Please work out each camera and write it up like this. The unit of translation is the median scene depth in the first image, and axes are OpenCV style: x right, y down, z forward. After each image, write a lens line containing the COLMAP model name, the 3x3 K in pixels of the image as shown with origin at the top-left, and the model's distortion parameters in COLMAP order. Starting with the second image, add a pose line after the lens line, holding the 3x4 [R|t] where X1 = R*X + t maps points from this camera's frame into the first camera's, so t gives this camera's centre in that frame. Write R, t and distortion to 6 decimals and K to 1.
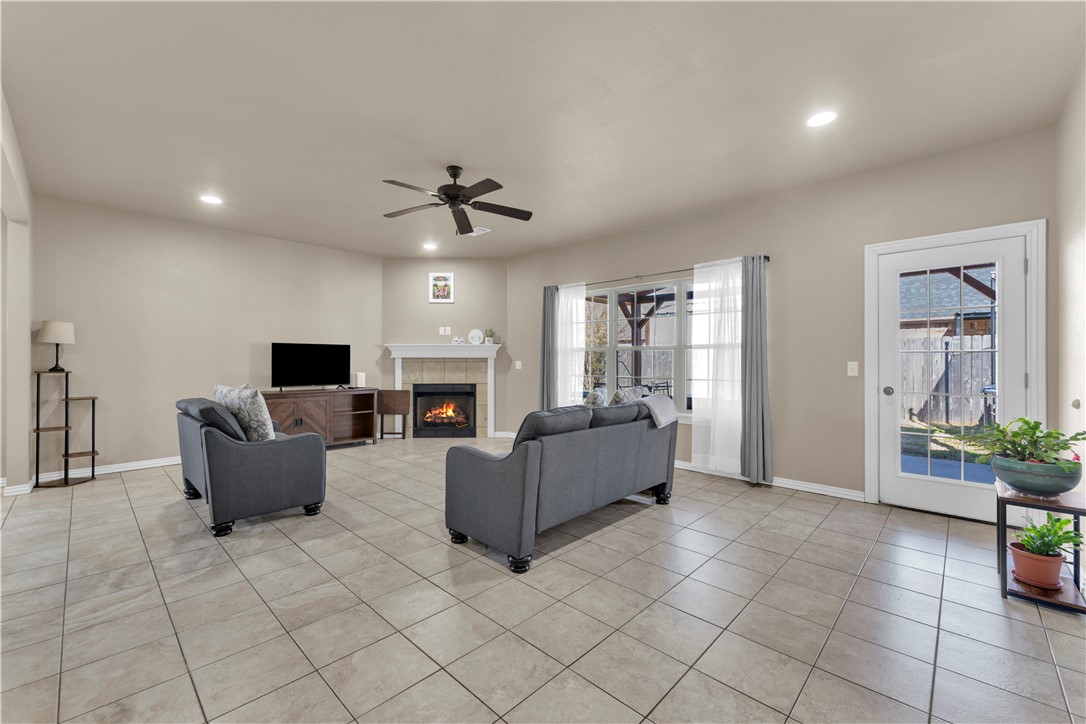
lens RADIAL K [[436.4, 0, 543.0], [0, 436.4, 362.0], [0, 0, 1]] dist [0.012251, 0.000008]
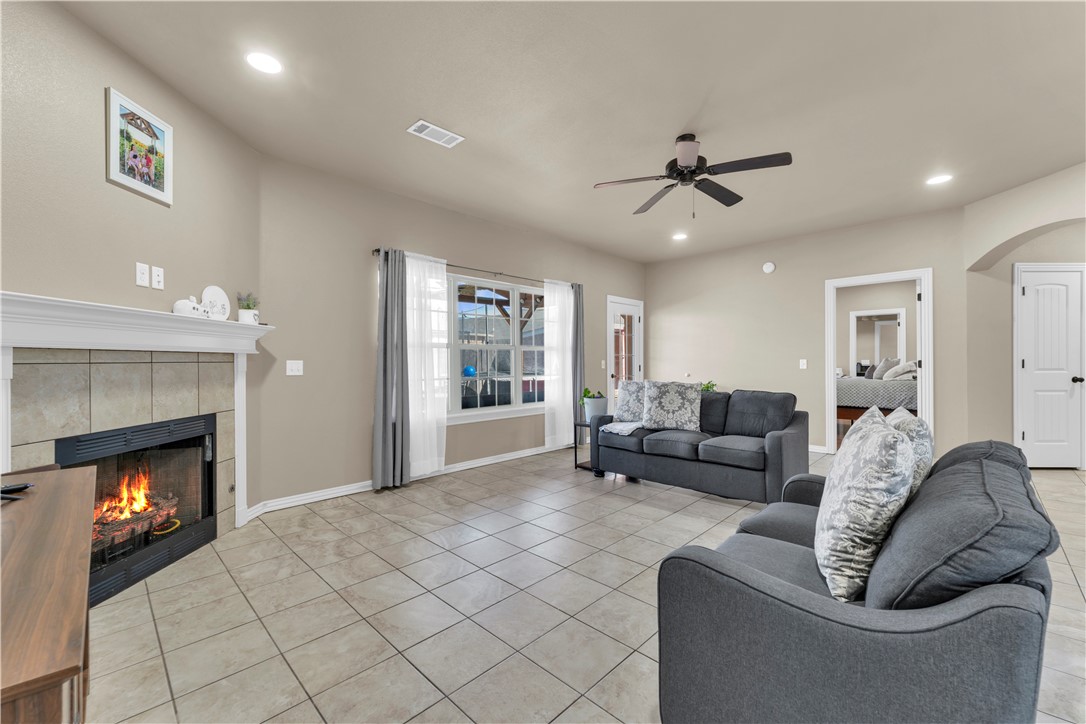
lens RADIAL K [[445.6, 0, 544.8], [0, 445.6, 366.8], [0, 0, 1]] dist [0.012388, -0.000012]
pose [[0.011848, -0.014019, 0.999832, -0.593715], [0.004863, 0.999891, 0.013962, -0.000353], [-0.999918, 0.004697, 0.011915, 0.675024]]
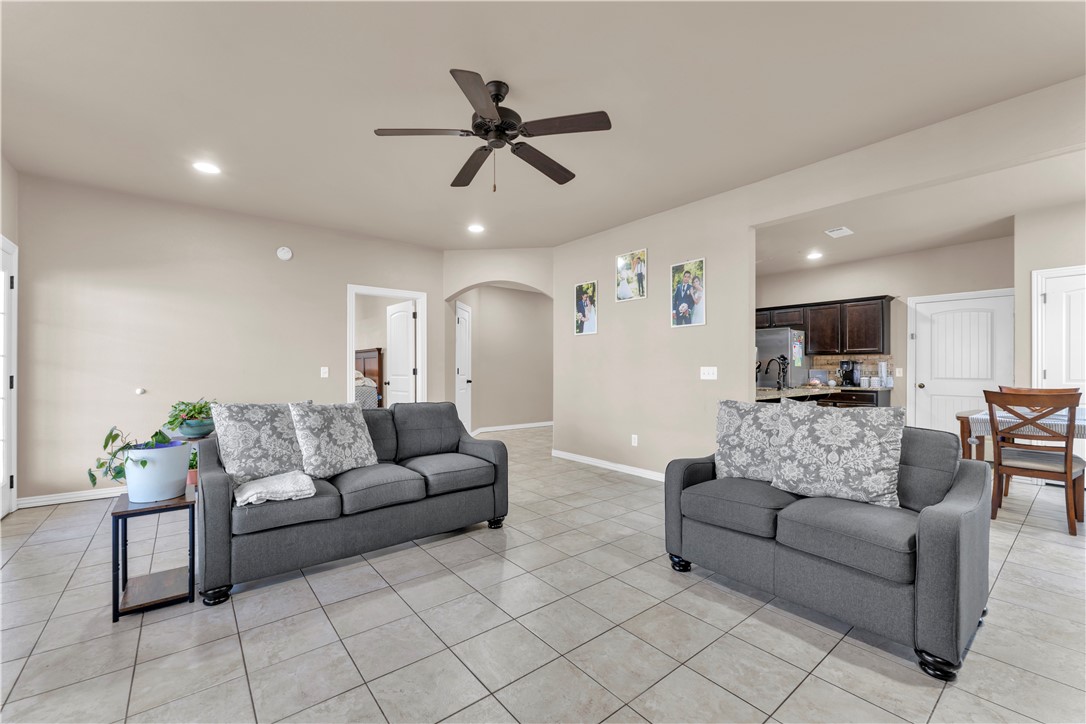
lens RADIAL K [[445.6, 0, 544.8], [0, 445.6, 366.8], [0, 0, 1]] dist [0.012388, -0.000012]
pose [[-0.991208, -0.001467, 0.132306, -0.199157], [-0.001959, 0.999992, -0.003592, 0.001536], [-0.132300, -0.003819, -0.991202, 0.904041]]
